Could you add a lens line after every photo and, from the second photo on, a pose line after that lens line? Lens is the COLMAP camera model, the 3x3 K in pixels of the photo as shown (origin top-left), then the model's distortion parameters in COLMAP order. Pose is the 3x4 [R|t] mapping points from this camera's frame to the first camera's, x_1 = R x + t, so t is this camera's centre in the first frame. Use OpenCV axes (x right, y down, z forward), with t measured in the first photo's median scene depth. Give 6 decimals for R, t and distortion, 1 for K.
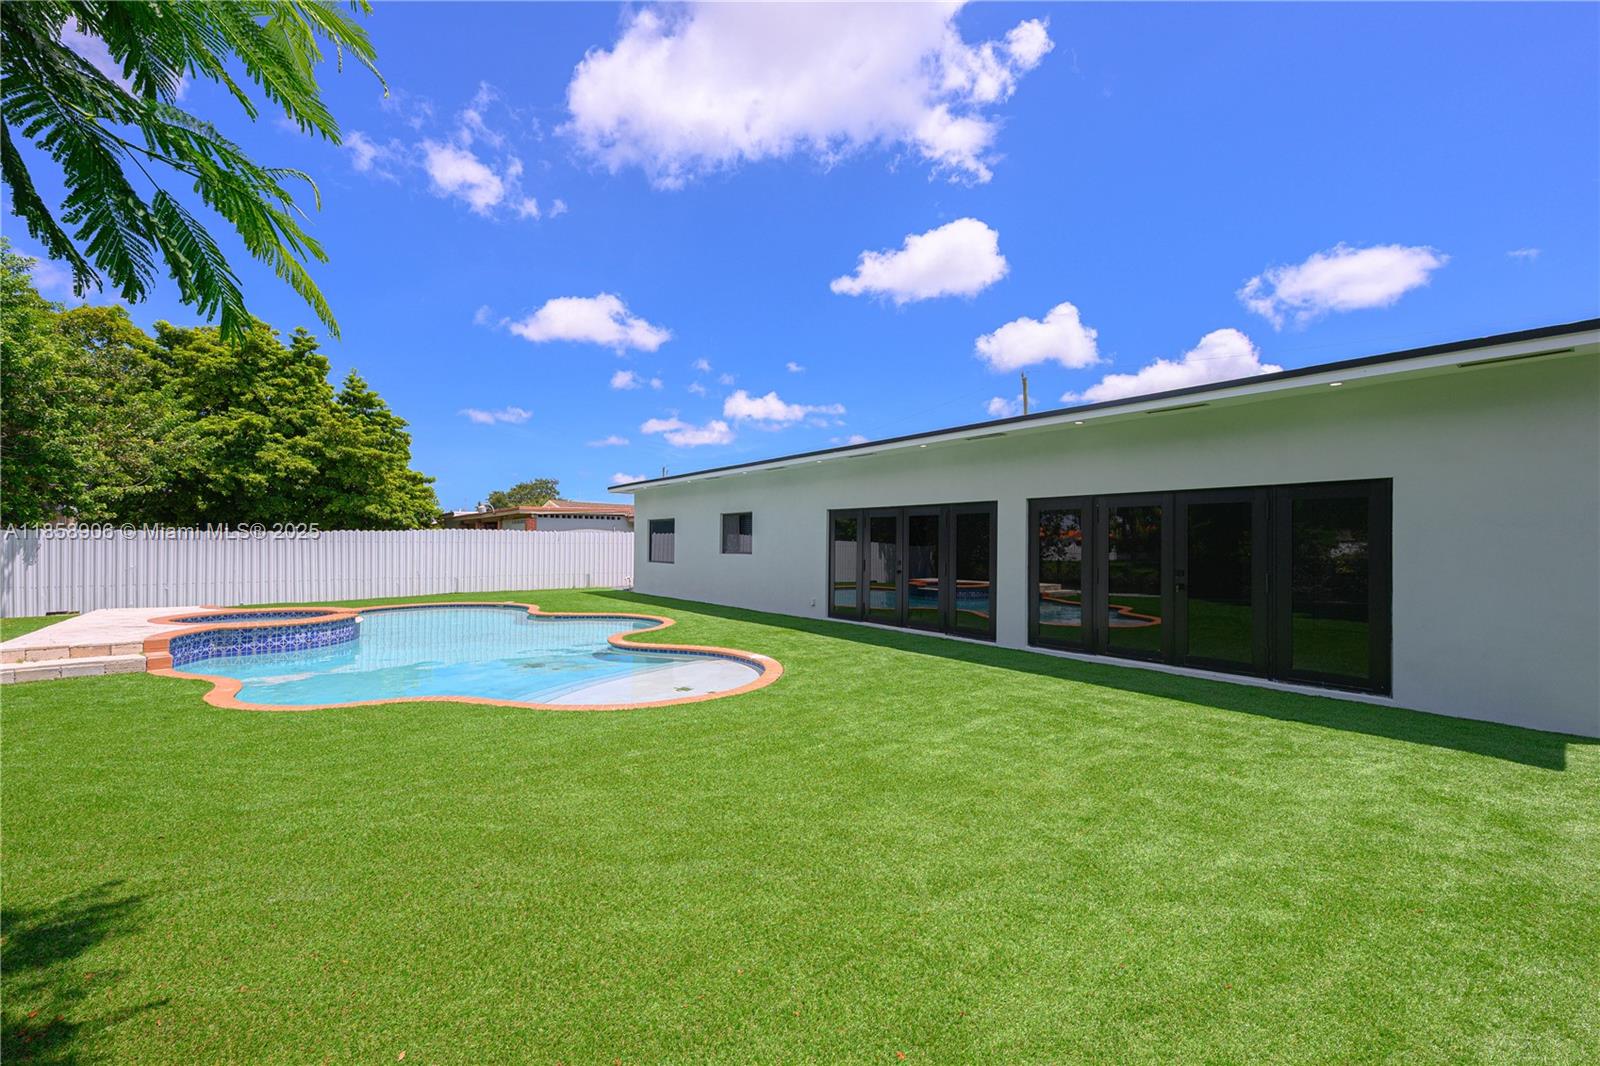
lens RADIAL K [[633.1, 0, 798.3], [0, 633.1, 537.3], [0, 0, 1]] dist [-0.007276, 0.000834]
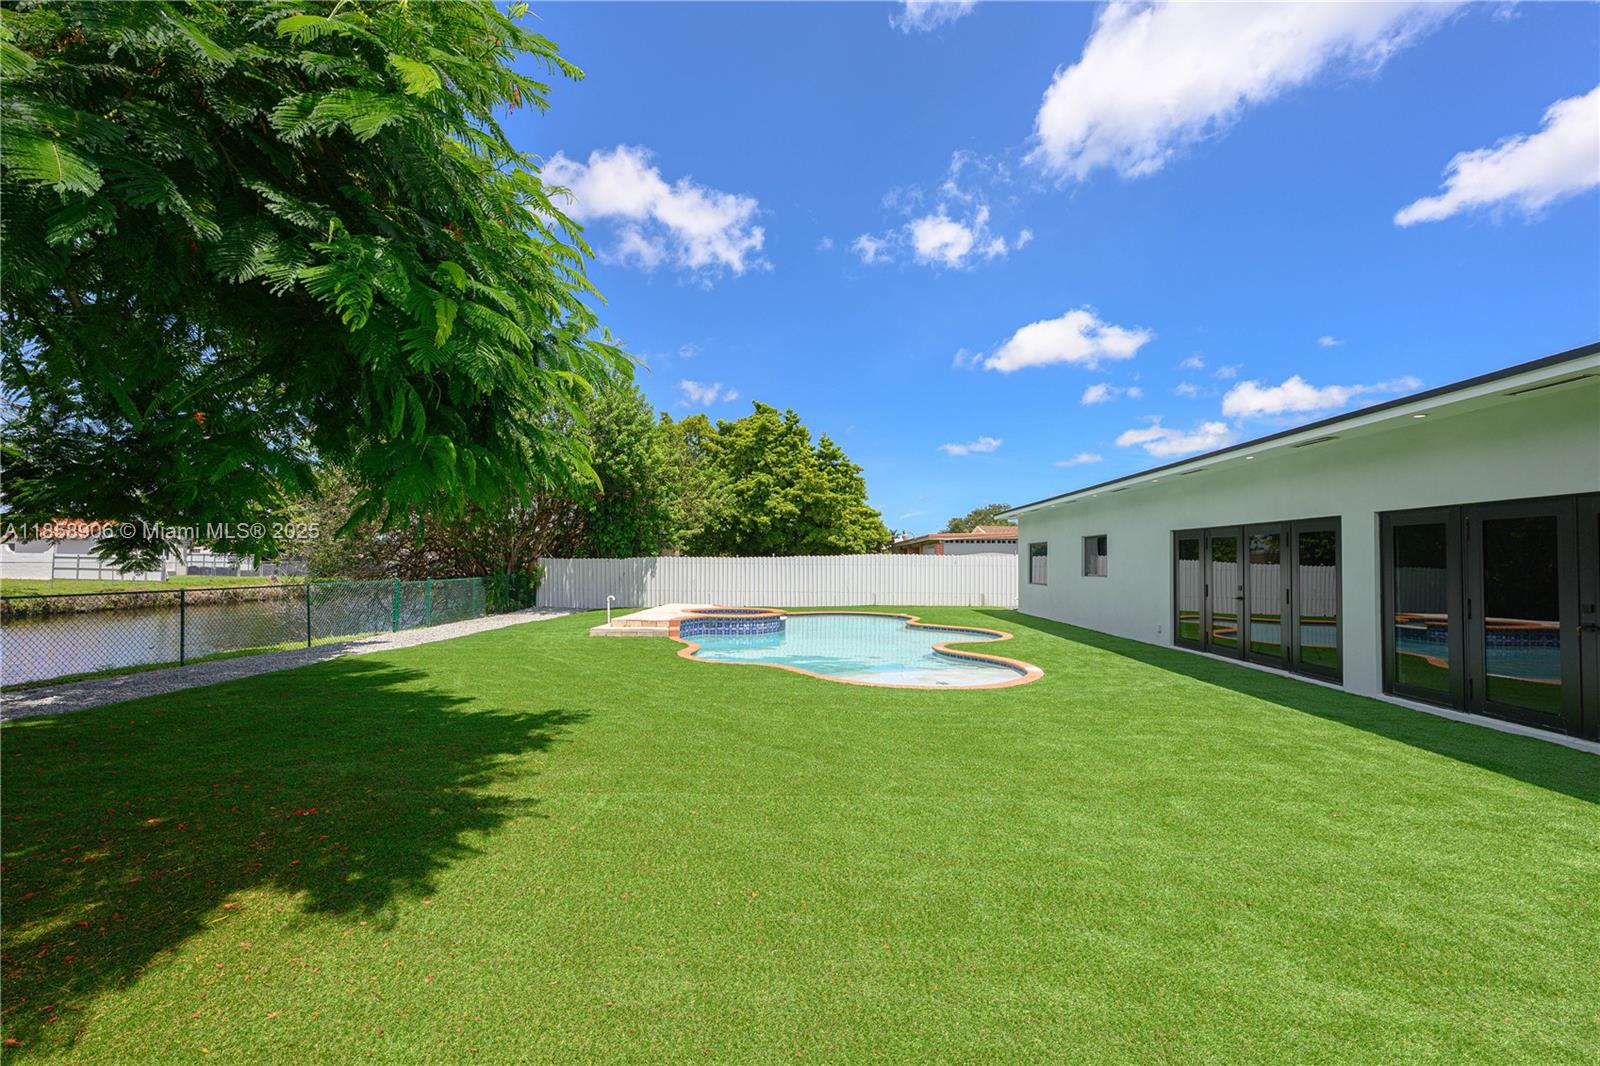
lens RADIAL K [[633.1, 0, 798.3], [0, 633.1, 537.3], [0, 0, 1]] dist [-0.007276, 0.000834]
pose [[0.759432, -0.026598, -0.650043, 0.128670], [0.002944, 0.999294, -0.037449, 0.000161], [0.650580, 0.026526, 0.758974, -0.038465]]
